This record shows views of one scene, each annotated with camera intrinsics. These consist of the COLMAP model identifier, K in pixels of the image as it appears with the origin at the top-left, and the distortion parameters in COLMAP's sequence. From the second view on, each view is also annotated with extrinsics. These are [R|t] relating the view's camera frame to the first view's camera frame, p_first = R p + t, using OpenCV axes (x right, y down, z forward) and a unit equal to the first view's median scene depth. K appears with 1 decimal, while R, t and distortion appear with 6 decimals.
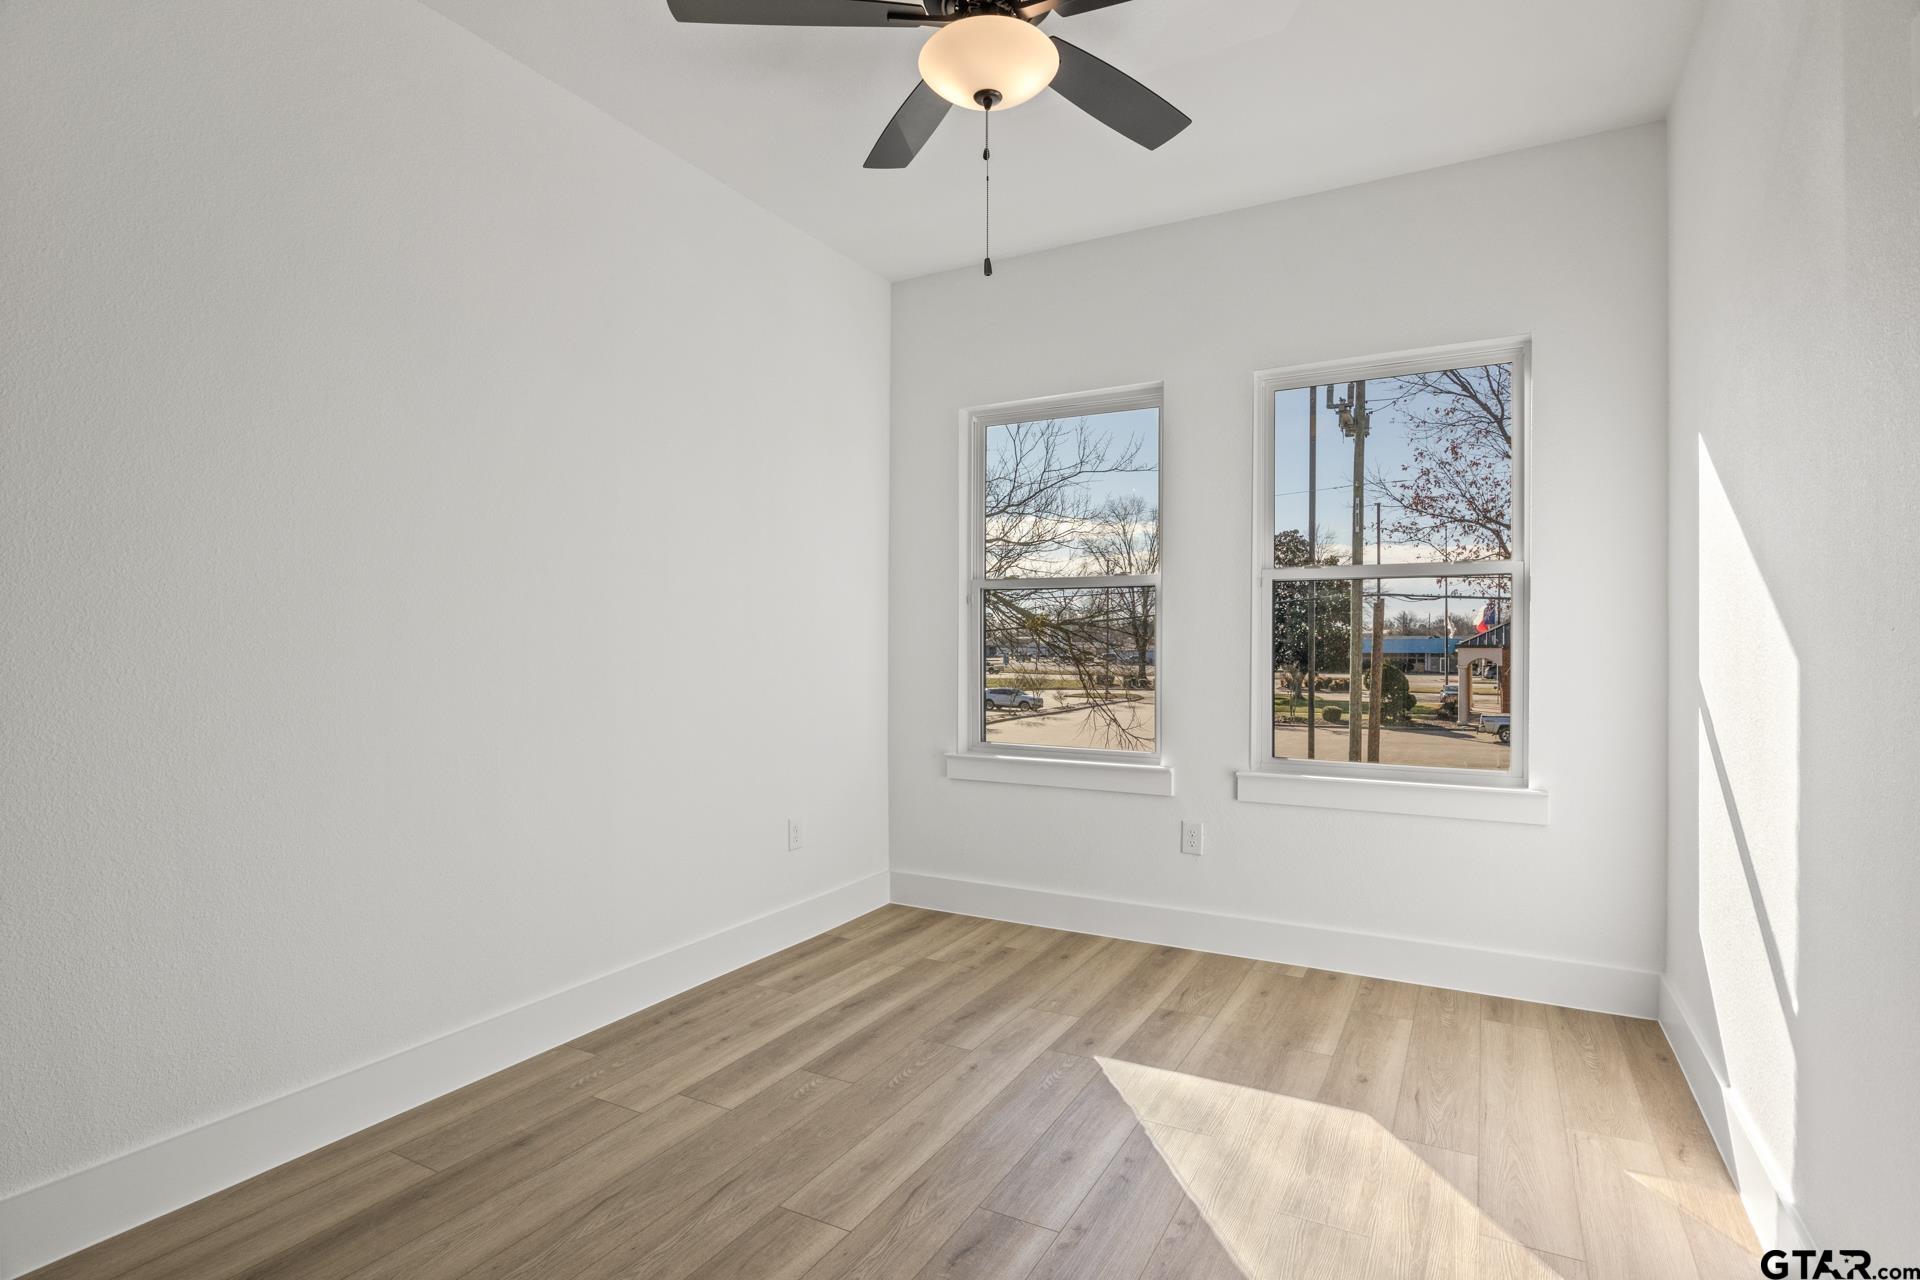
lens RADIAL K [[916.4, 0, 964.1], [0, 916.4, 642.9], [0, 0, 1]] dist [-0.030756, -0.000174]
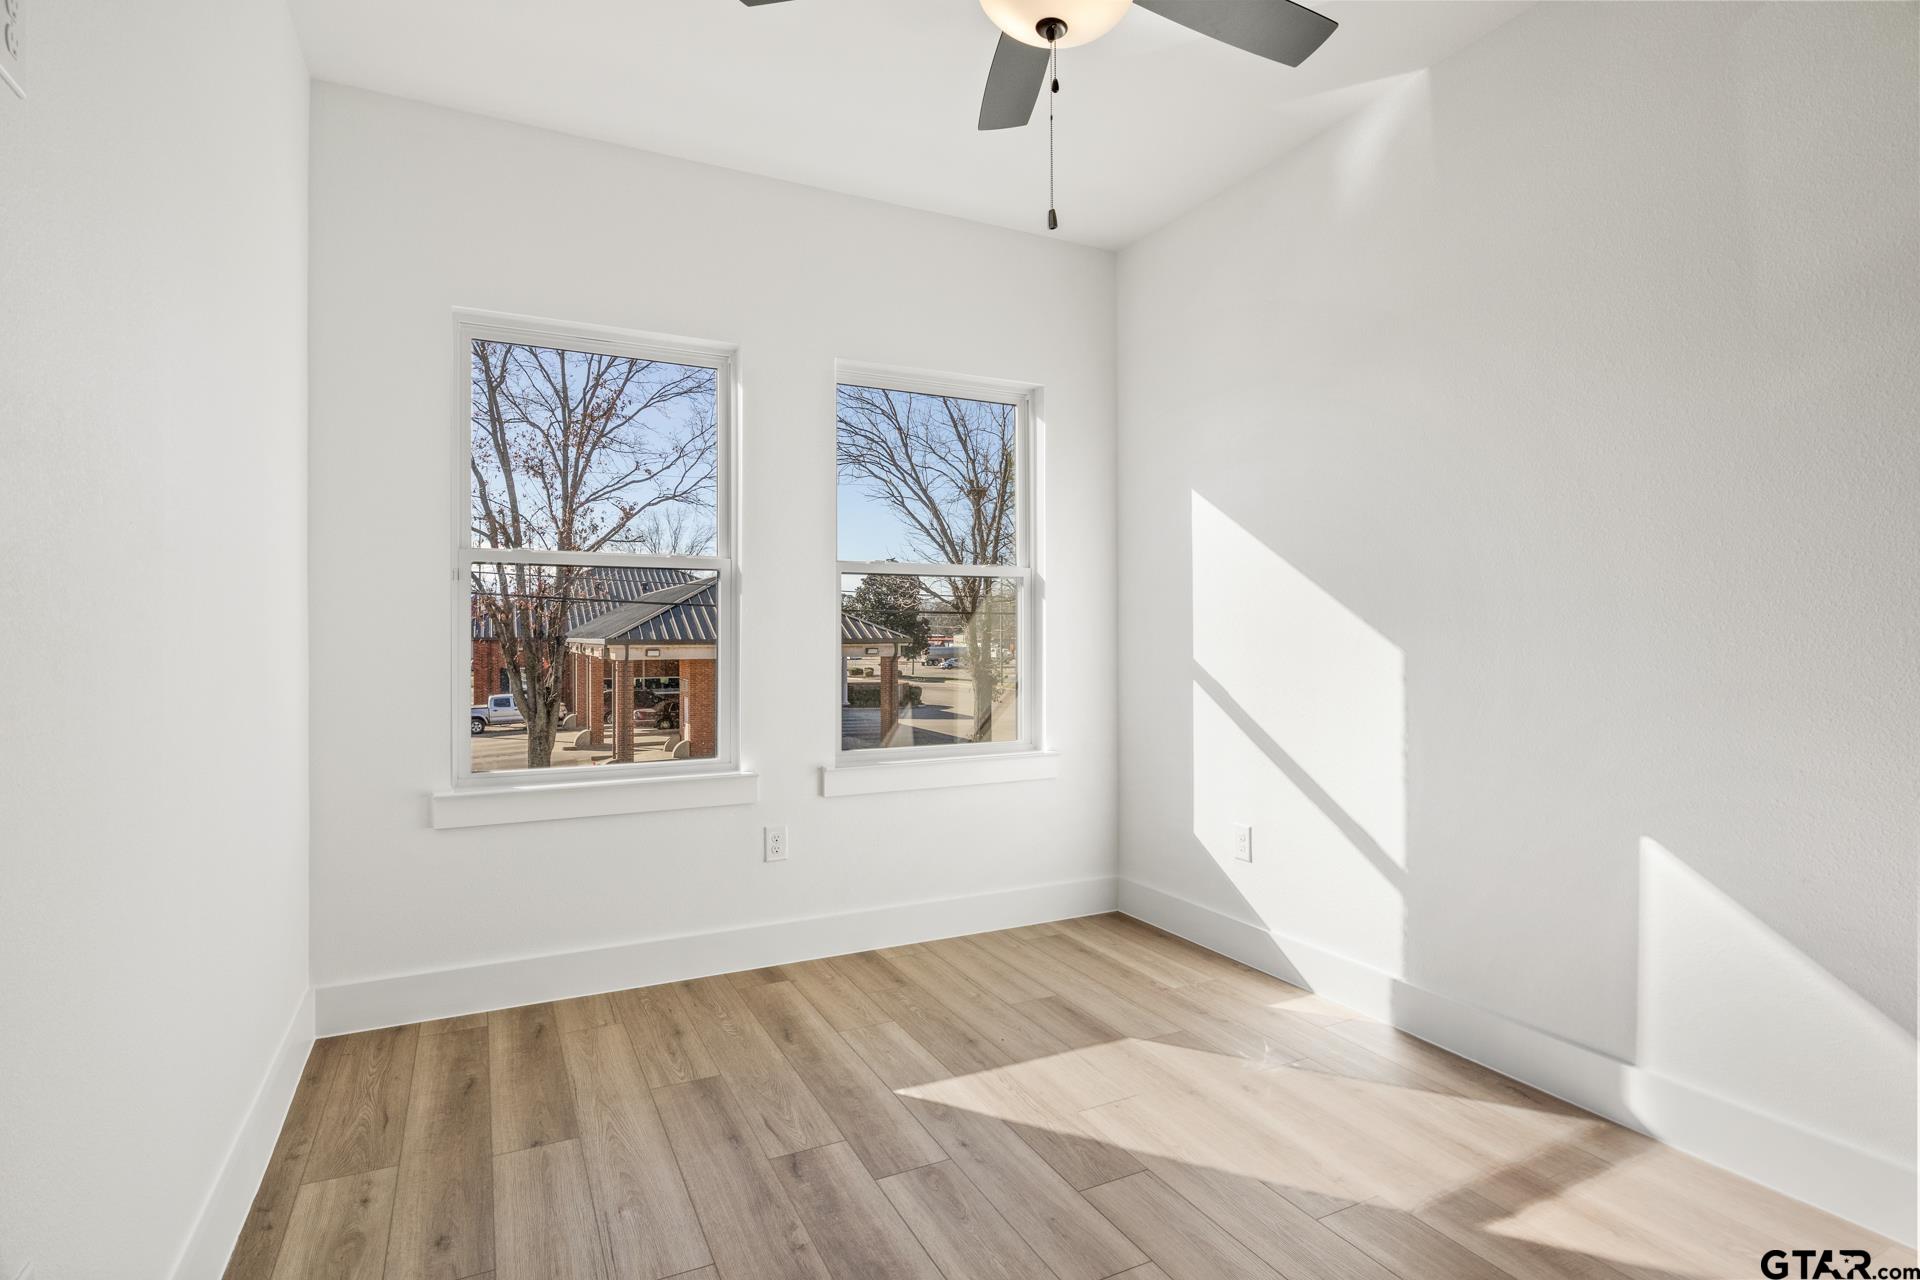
lens RADIAL K [[1007.5, 0, 964.5], [0, 1007.5, 636.5], [0, 0, 1]] dist [0.003928, 0.000184]
pose [[0.566959, -0.005449, 0.823728, -0.479639], [0.005181, 0.999982, 0.003048, -0.000464], [-0.823729, 0.002540, 0.566977, 0.254520]]
